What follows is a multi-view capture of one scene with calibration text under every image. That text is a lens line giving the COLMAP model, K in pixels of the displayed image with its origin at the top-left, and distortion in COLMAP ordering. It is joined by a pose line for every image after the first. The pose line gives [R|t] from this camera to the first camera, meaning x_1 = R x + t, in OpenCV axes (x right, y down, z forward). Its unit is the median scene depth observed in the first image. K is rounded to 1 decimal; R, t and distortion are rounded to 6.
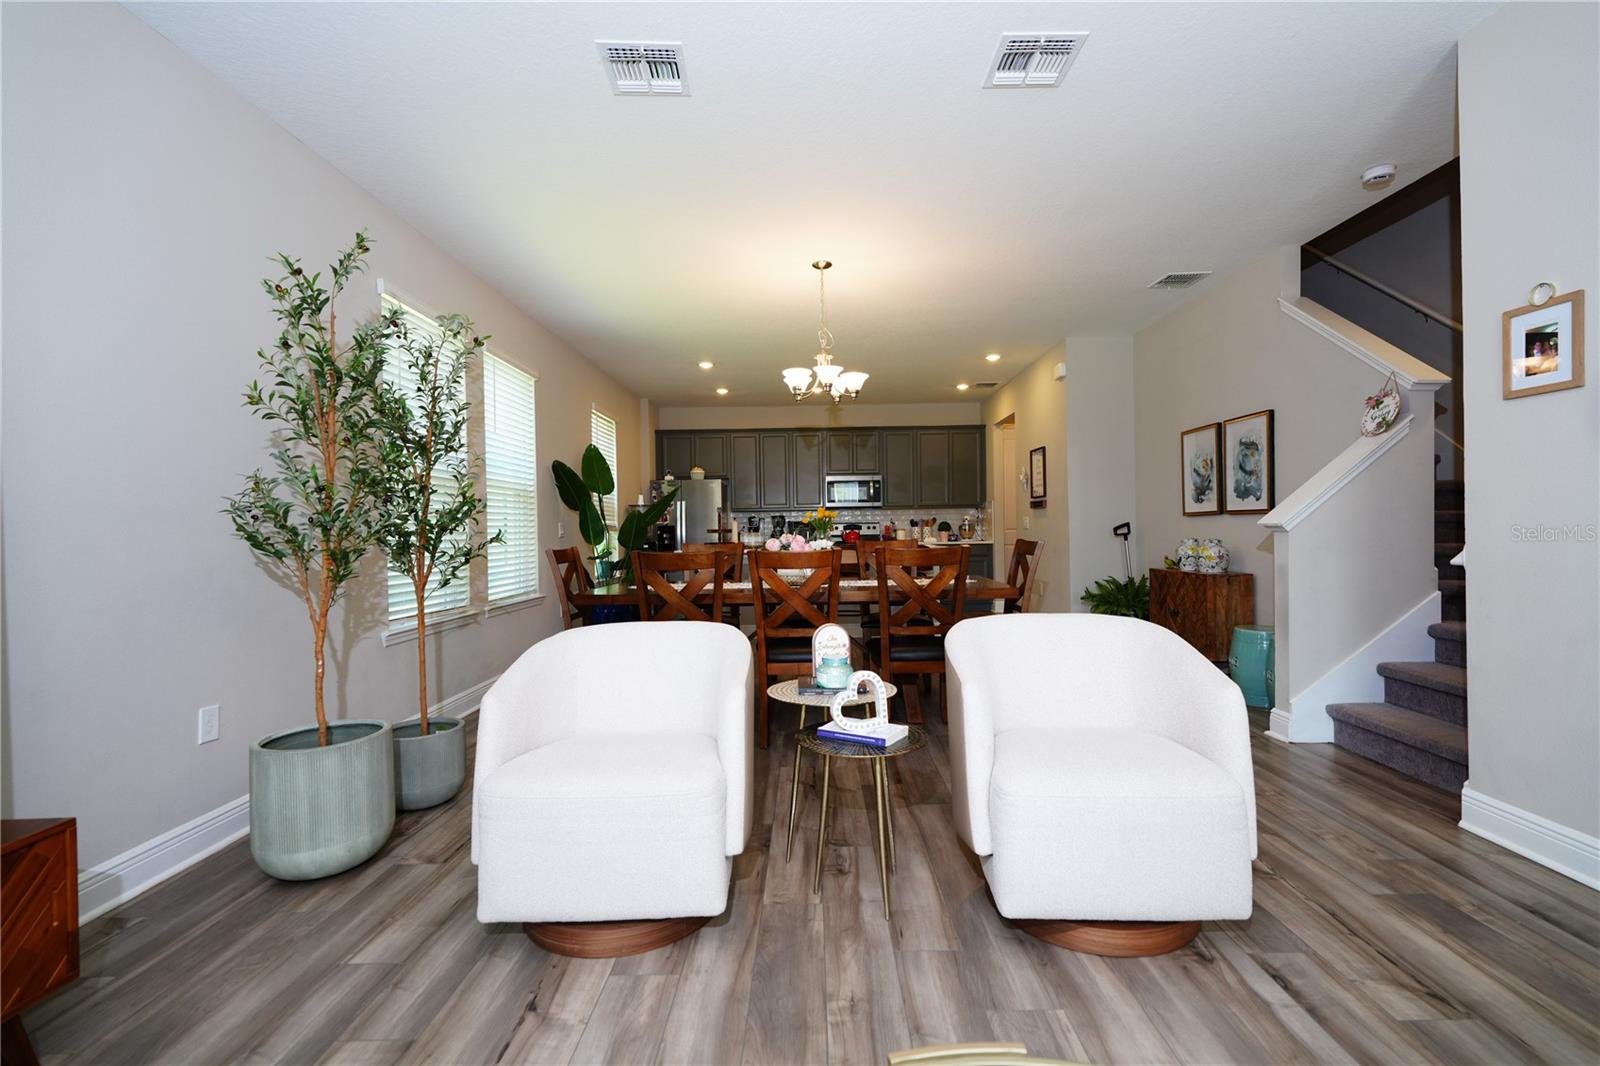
lens RADIAL K [[723.6, 0, 795.7], [0, 723.6, 533.2], [0, 0, 1]] dist [-0.001178, -0.001063]
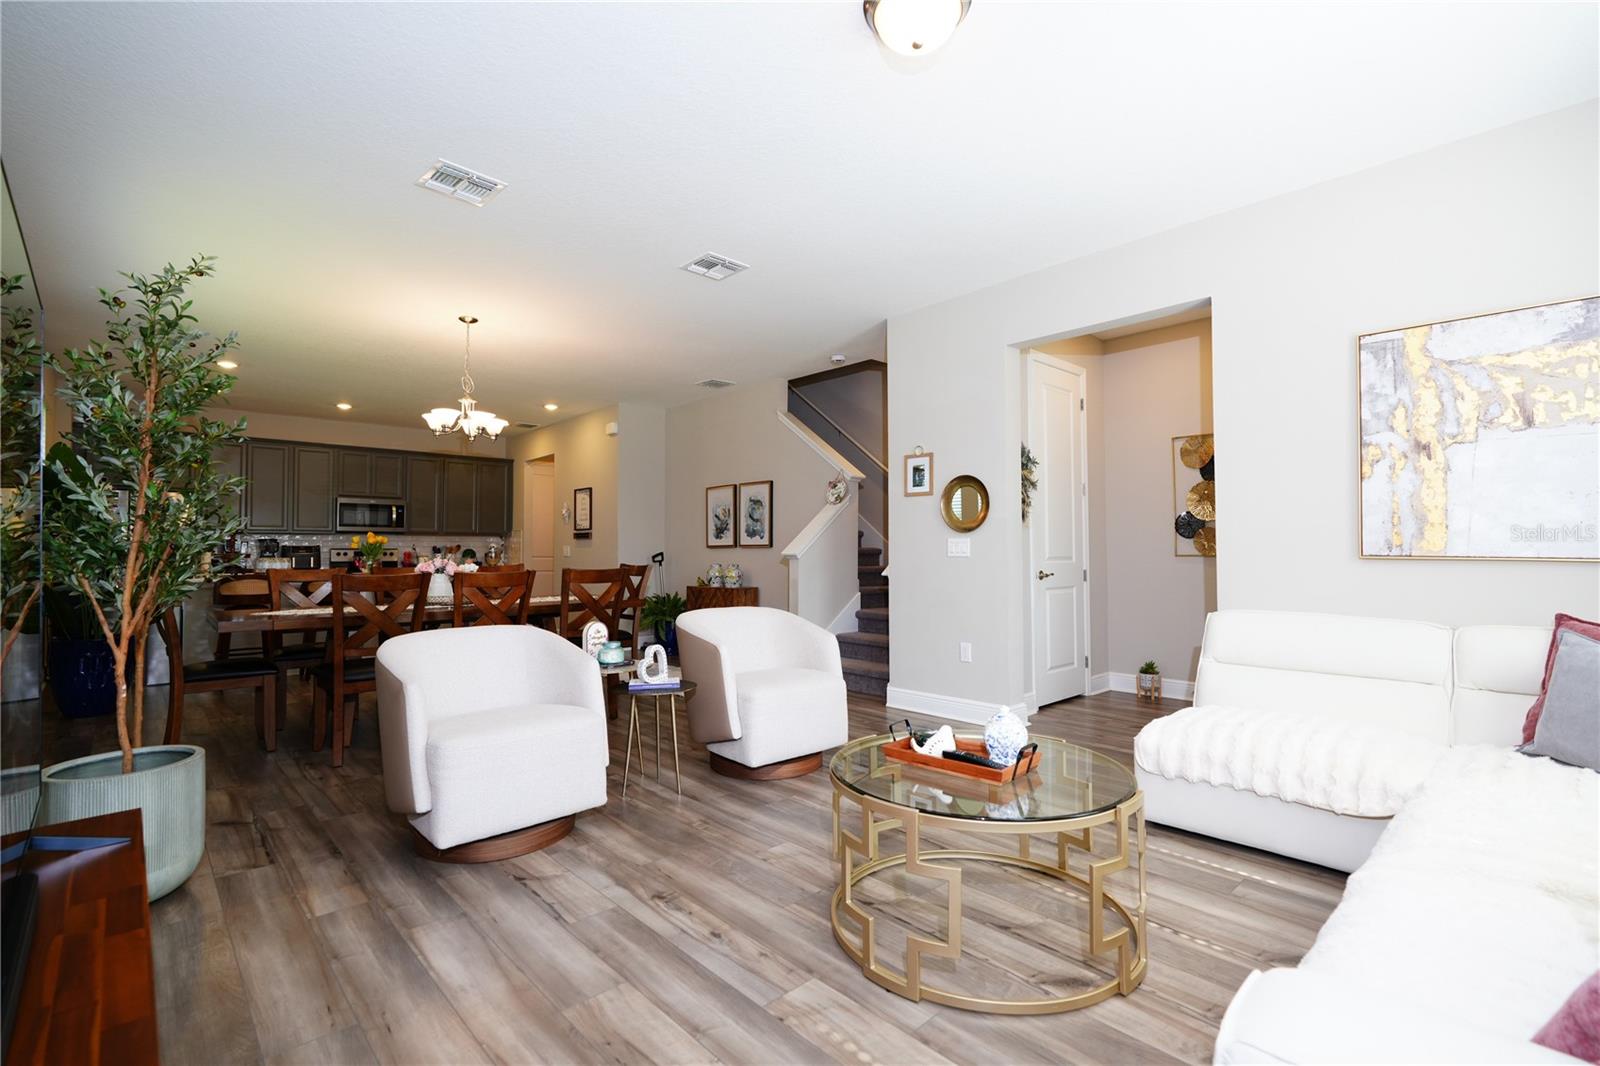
lens RADIAL K [[723.6, 0, 805.2], [0, 723.6, 537.6], [0, 0, 1]] dist [-0.001178, -0.001063]
pose [[0.724448, 0.027212, 0.688793, -0.348465], [-0.003880, 0.999366, -0.035400, 0.005841], [-0.689319, 0.022973, 0.724094, -0.167789]]
